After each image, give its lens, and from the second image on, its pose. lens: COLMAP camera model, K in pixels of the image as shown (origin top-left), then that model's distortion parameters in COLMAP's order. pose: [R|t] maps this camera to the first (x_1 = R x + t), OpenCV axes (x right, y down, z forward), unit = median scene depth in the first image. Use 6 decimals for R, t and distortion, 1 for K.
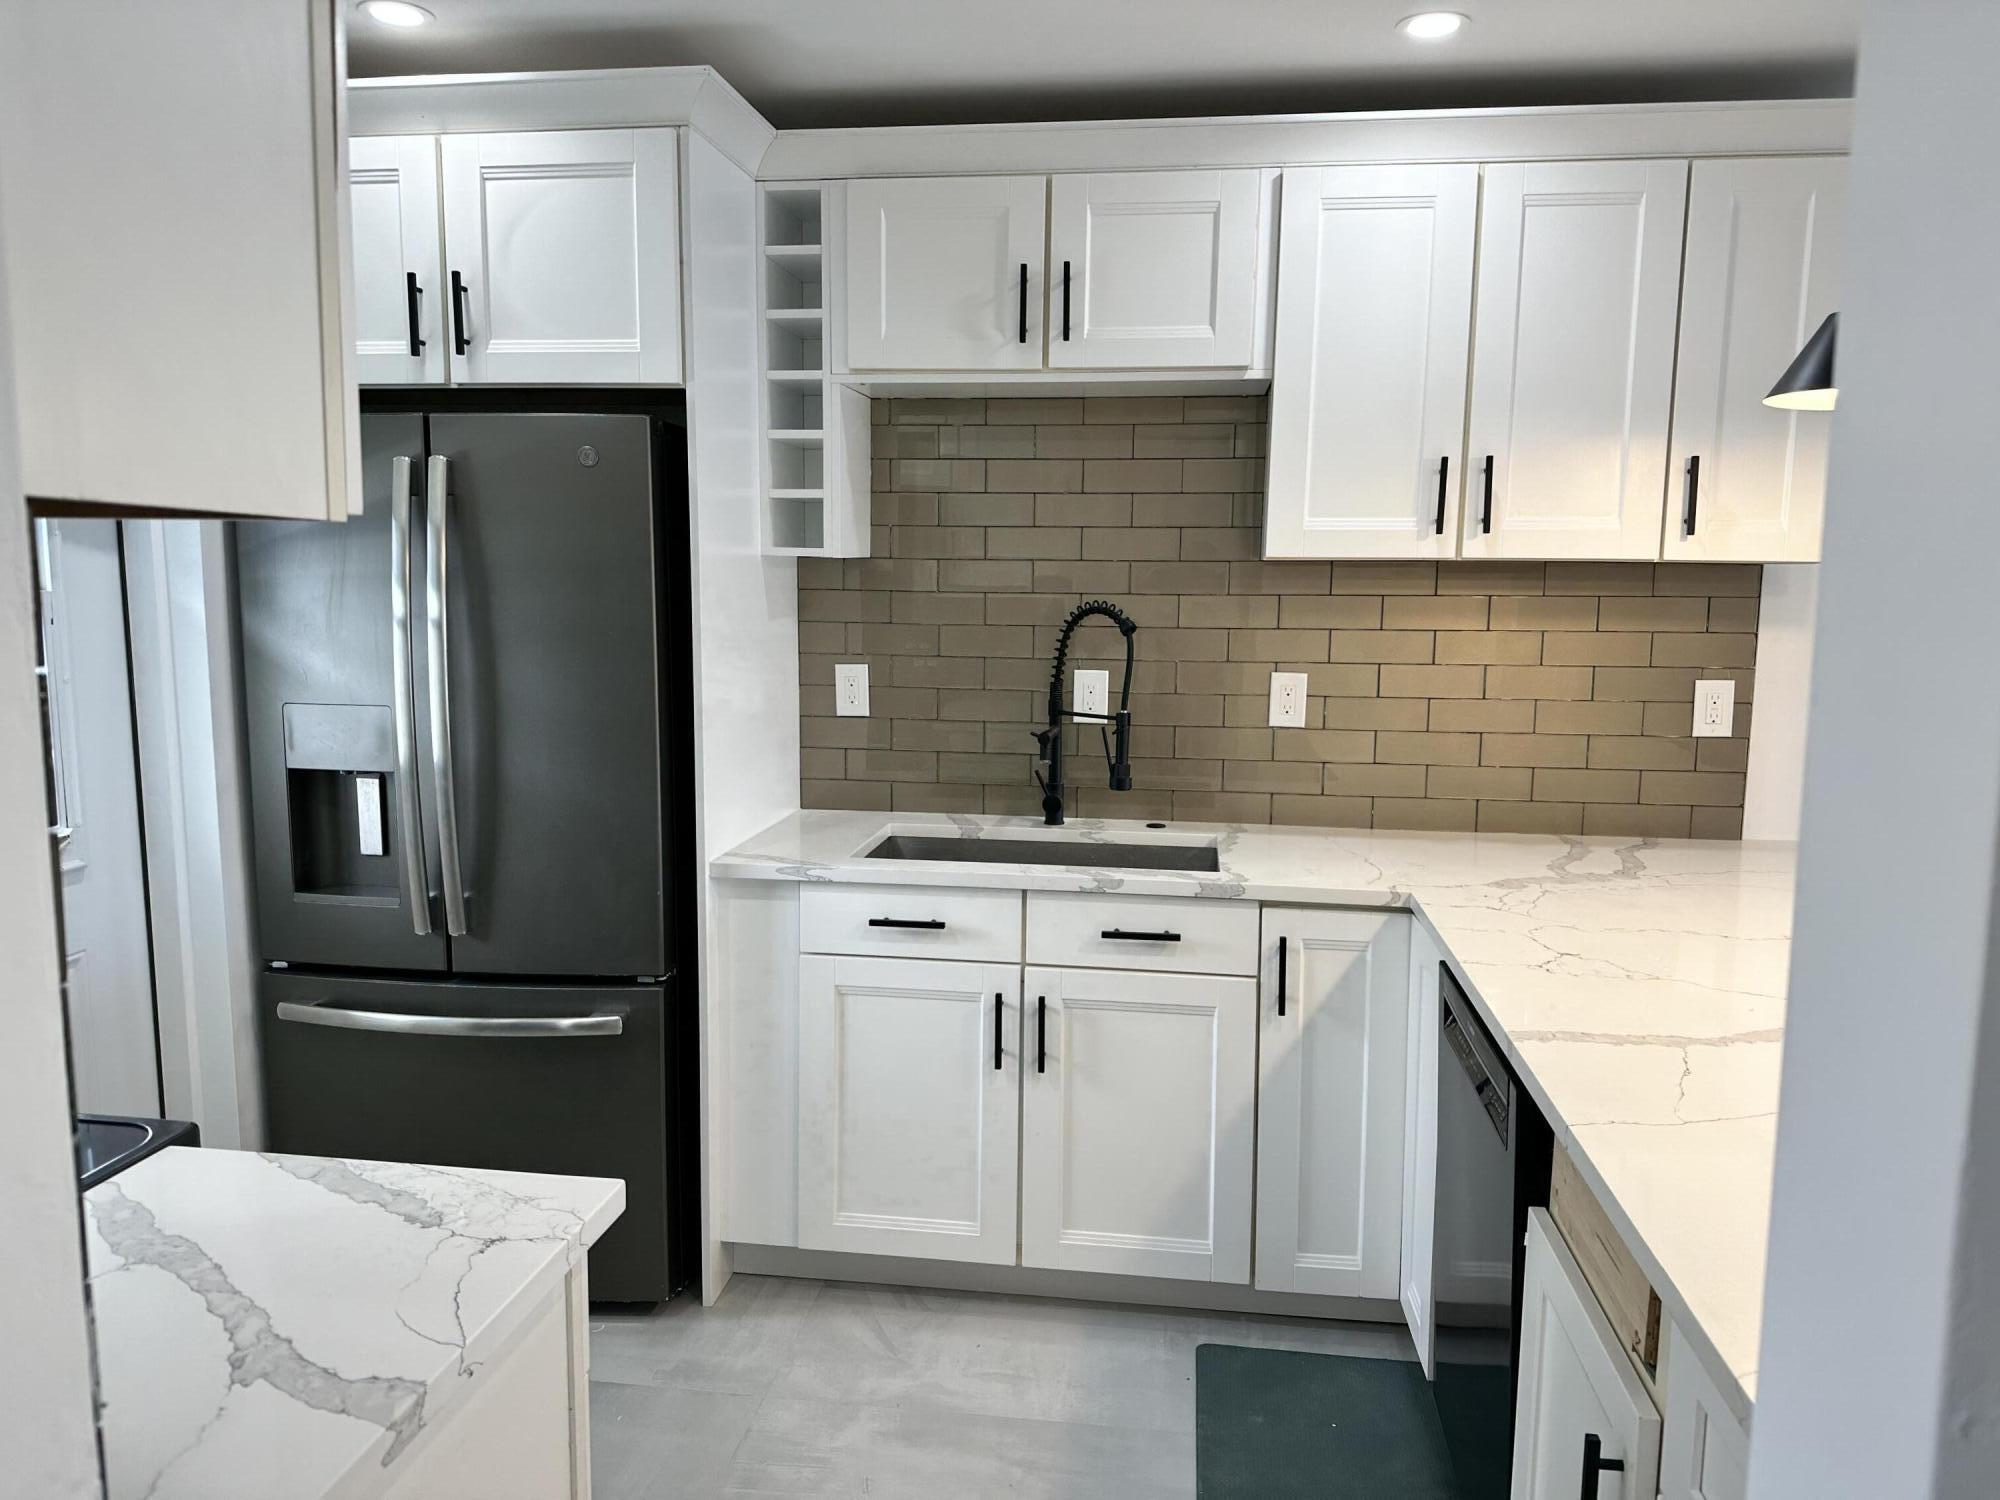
lens RADIAL K [[1408.0, 0, 1003.0], [0, 1408.0, 745.4], [0, 0, 1]] dist [0.005340, -0.020021]
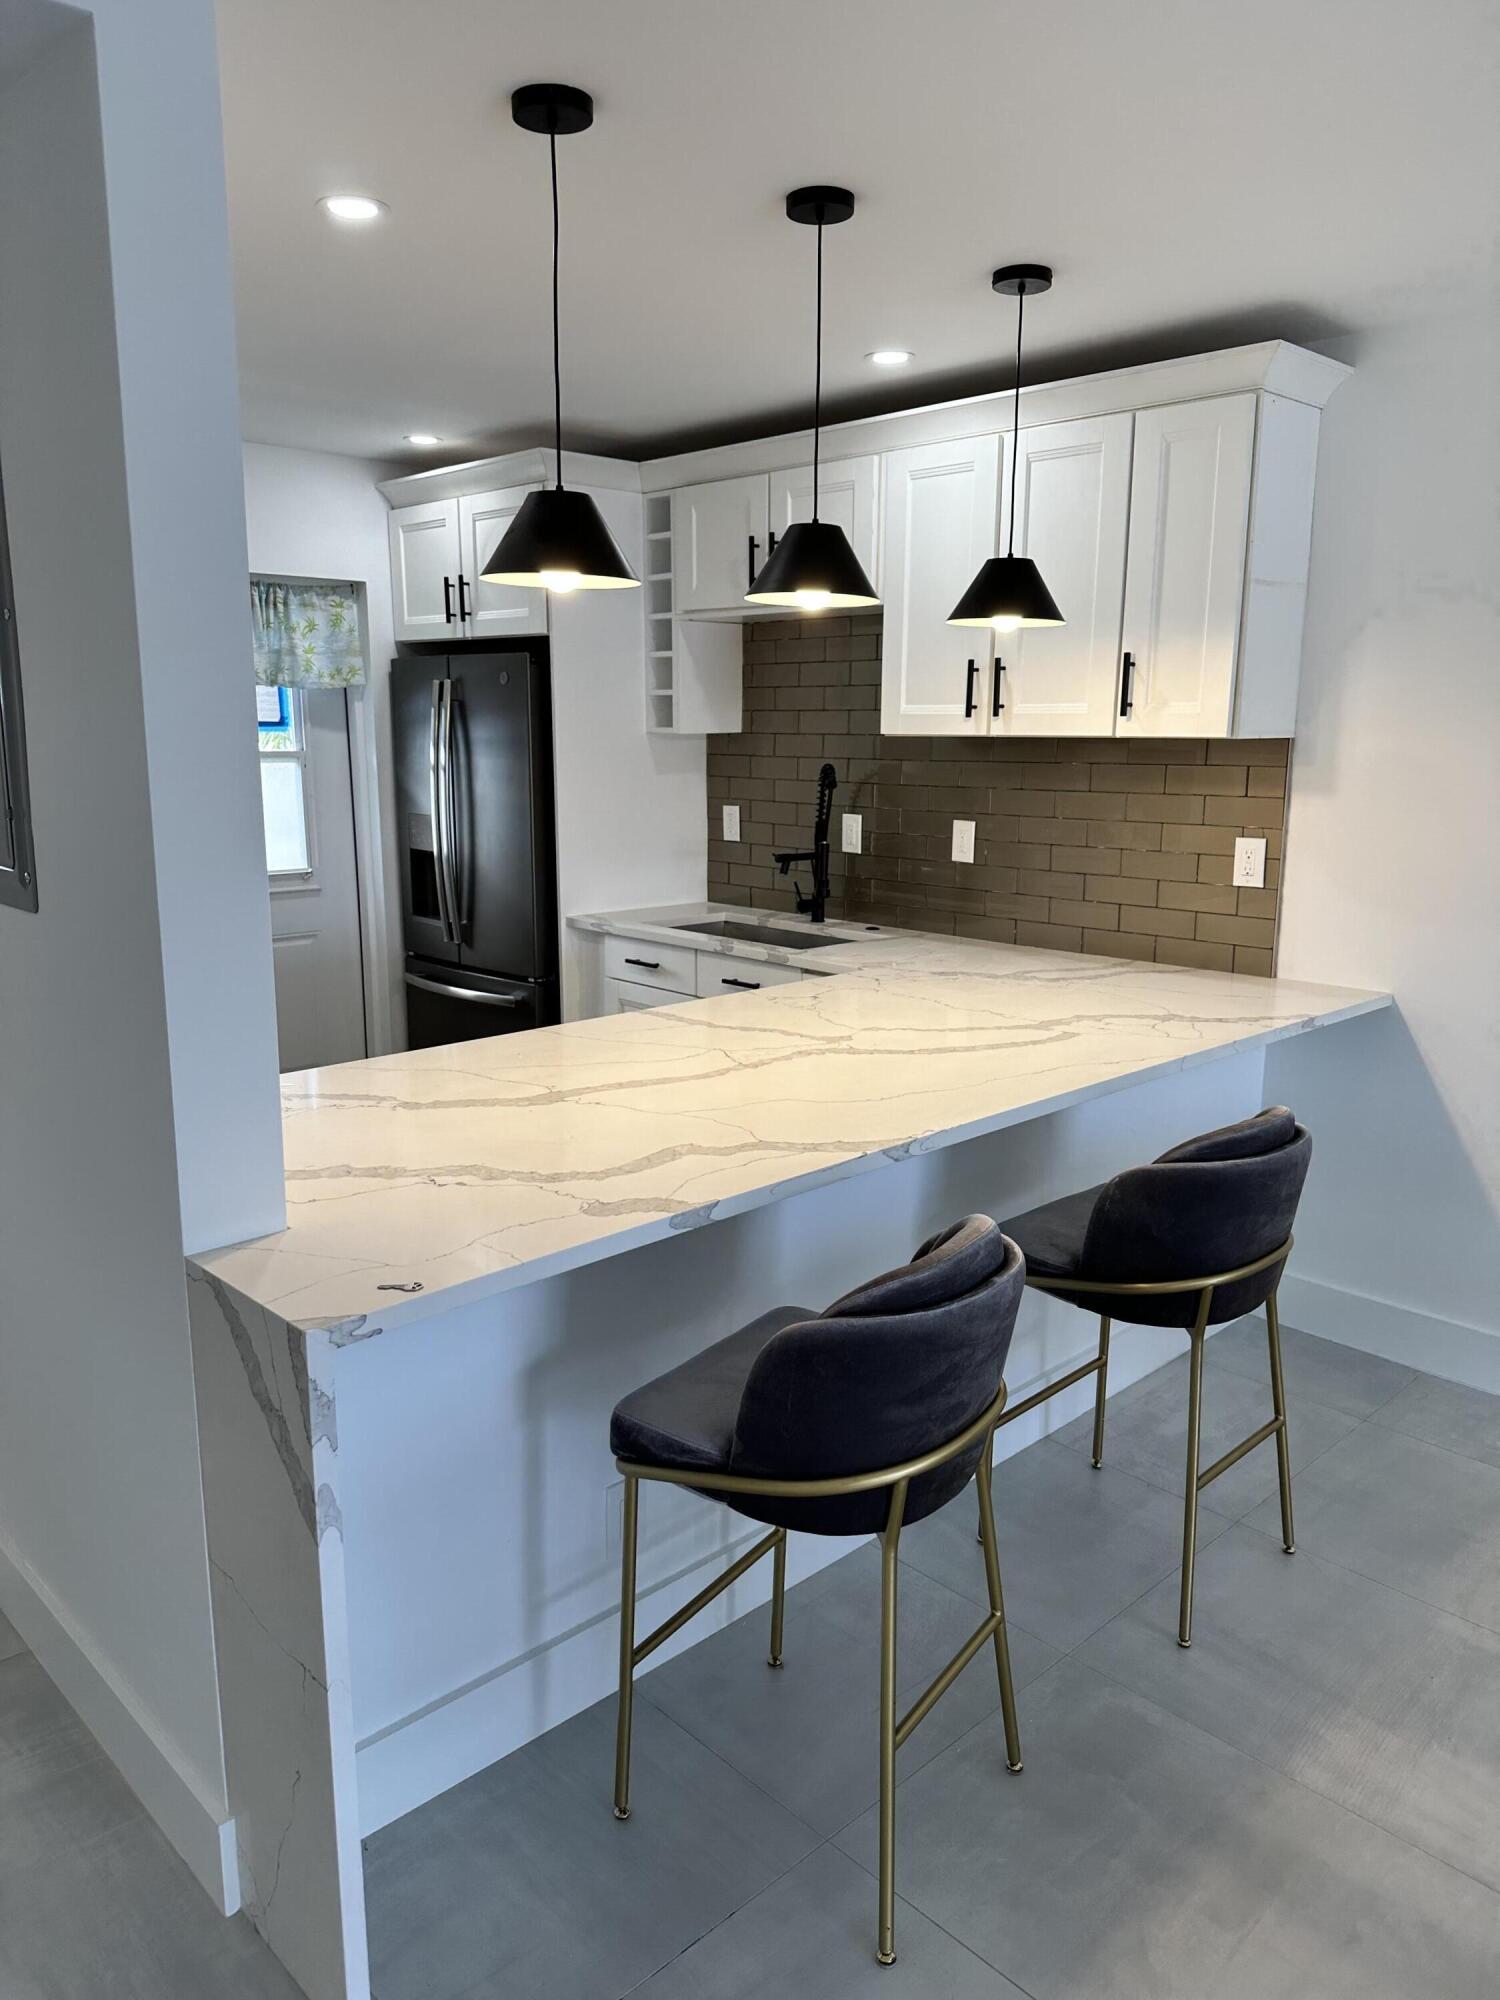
lens RADIAL K [[1408.0, 0, 745.9], [0, 1408.0, 1006.2], [0, 0, 1]] dist [0.005340, -0.020021]
pose [[0.788596, 0.115455, -0.603976, 0.946979], [-0.073744, 0.992883, 0.093513, 0.014116], [0.610474, -0.029204, 0.791498, -0.196416]]
